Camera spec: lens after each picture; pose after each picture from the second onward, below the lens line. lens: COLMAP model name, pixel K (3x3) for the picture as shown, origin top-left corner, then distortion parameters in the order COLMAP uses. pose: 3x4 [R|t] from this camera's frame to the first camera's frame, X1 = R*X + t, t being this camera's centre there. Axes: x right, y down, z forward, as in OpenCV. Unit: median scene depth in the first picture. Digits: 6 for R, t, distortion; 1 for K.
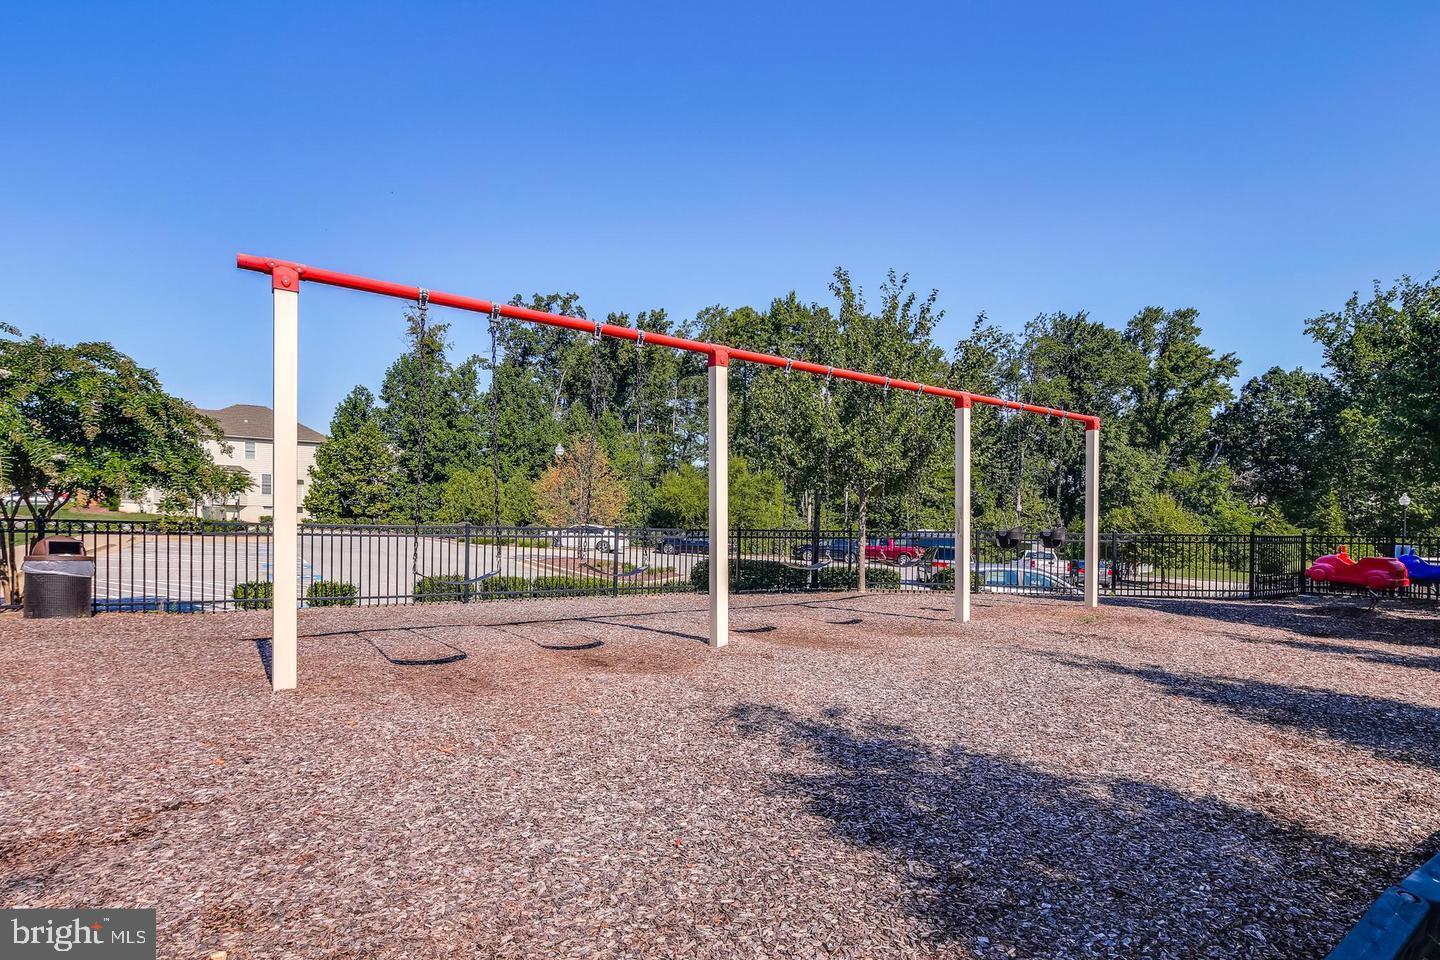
lens RADIAL K [[731.9, 0, 721.8], [0, 731.9, 475.9], [0, 0, 1]] dist [0.002043, -0.007086]
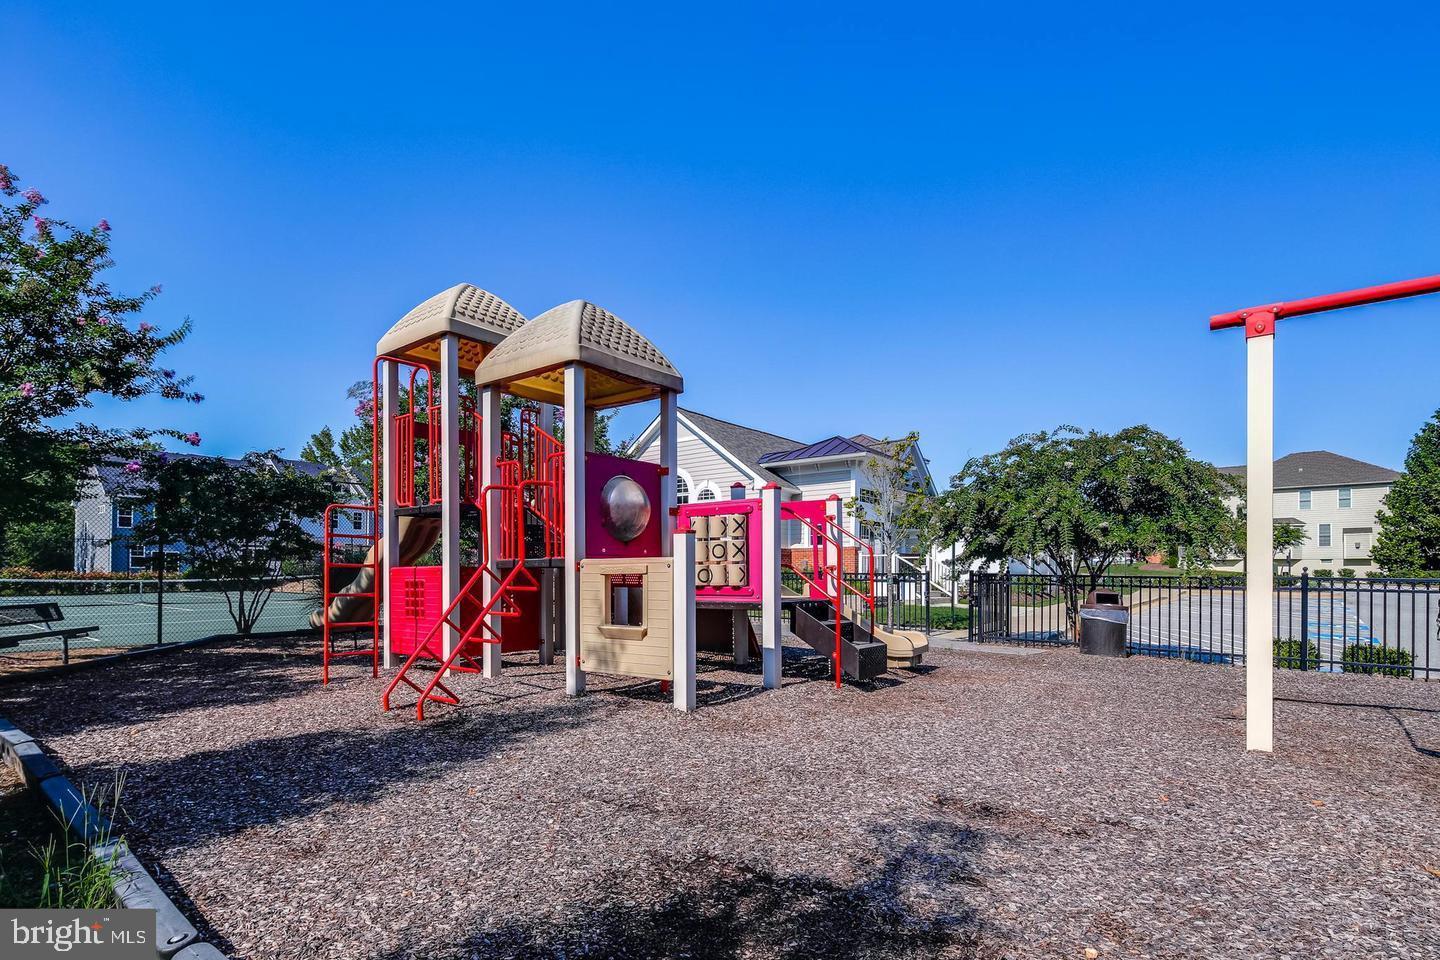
lens RADIAL K [[731.9, 0, 721.8], [0, 731.9, 475.9], [0, 0, 1]] dist [0.002043, -0.007086]
pose [[0.243278, -0.139538, -0.959867, 0.137103], [0.066298, 0.989676, -0.127068, 0.006170], [0.967688, -0.032724, 0.250018, 0.057991]]
